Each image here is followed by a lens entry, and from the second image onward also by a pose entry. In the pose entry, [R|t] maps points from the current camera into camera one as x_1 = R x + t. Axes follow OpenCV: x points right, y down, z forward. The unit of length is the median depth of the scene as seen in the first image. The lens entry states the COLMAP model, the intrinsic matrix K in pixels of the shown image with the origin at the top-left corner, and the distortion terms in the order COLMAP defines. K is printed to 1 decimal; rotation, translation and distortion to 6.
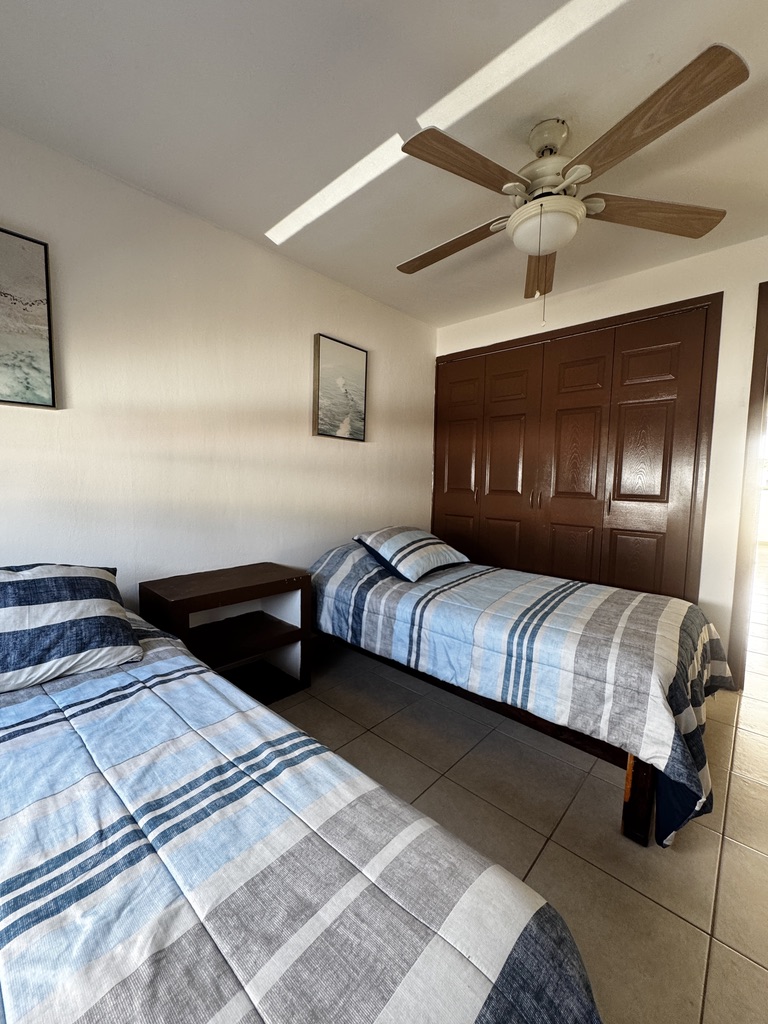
lens RADIAL K [[410.4, 0, 383.5], [0, 410.4, 512.3], [0, 0, 1]] dist [-0.003979, 0.000951]
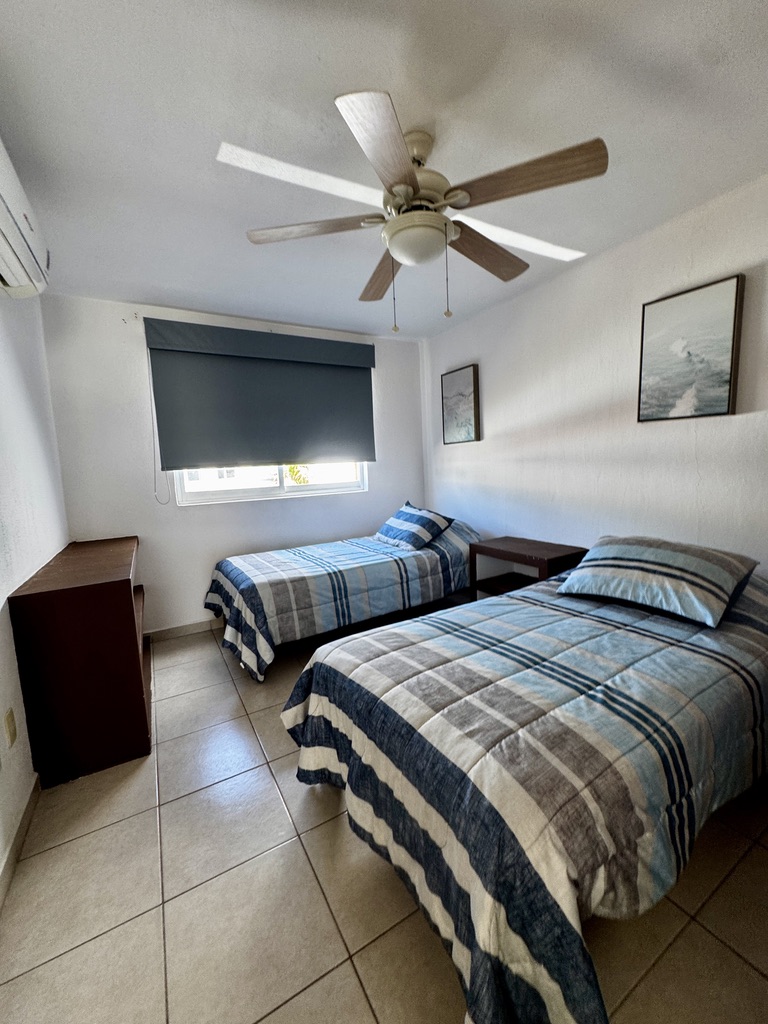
lens RADIAL K [[410.4, 0, 383.6], [0, 410.4, 511.2], [0, 0, 1]] dist [-0.003979, 0.000951]
pose [[-0.294476, 0.100134, -0.950399, 1.392513], [-0.040692, 0.992280, 0.117154, -0.128640], [0.954792, 0.073173, -0.288128, 1.206759]]
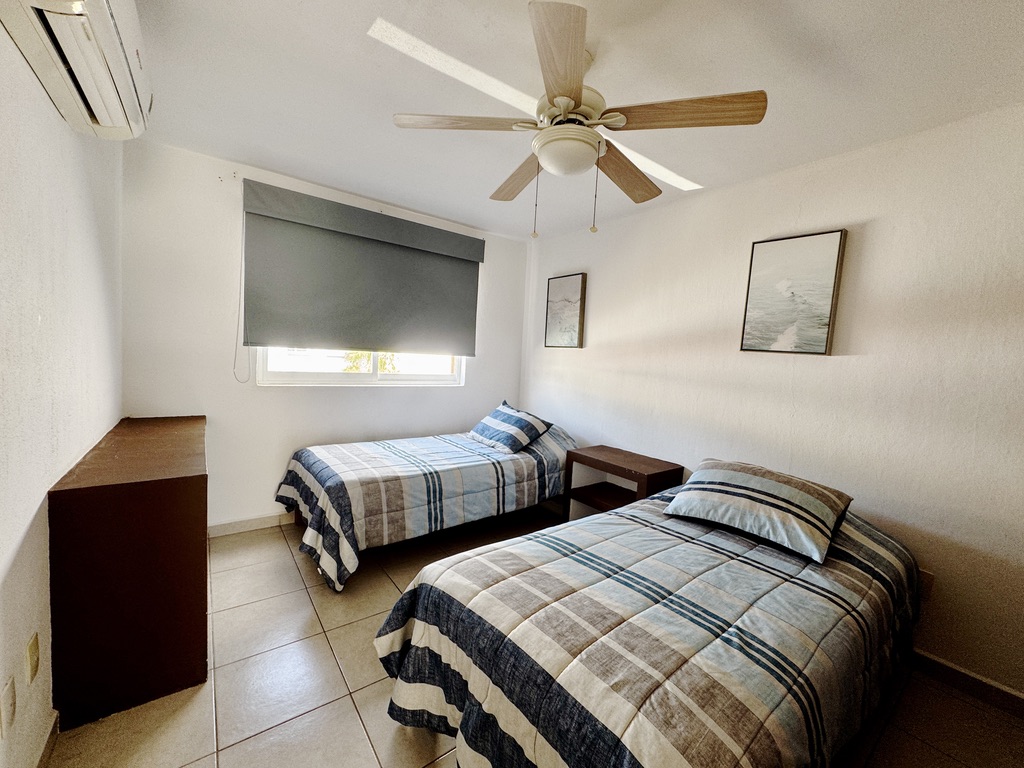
lens RADIAL K [[410.4, 0, 511.9], [0, 410.4, 383.0], [0, 0, 1]] dist [-0.003979, 0.000951]
pose [[-0.172750, 0.036746, -0.984280, 1.371888], [-0.142201, 0.987904, 0.061839, -0.161584], [0.974647, 0.150648, -0.165435, 1.067203]]
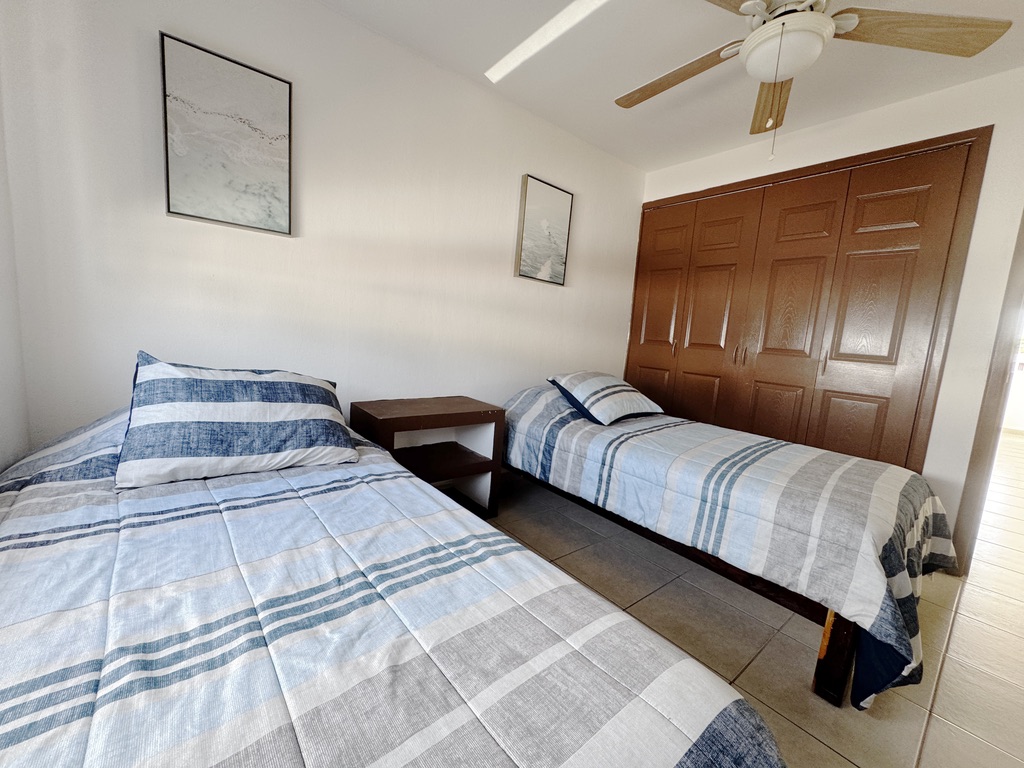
lens RADIAL K [[410.4, 0, 511.7], [0, 410.4, 383.8], [0, 0, 1]] dist [-0.003979, 0.000951]
pose [[0.988174, 0.072096, -0.135328, -0.034949], [-0.066983, 0.996871, 0.041969, 0.058947], [0.137931, -0.032408, 0.989911, -0.025991]]
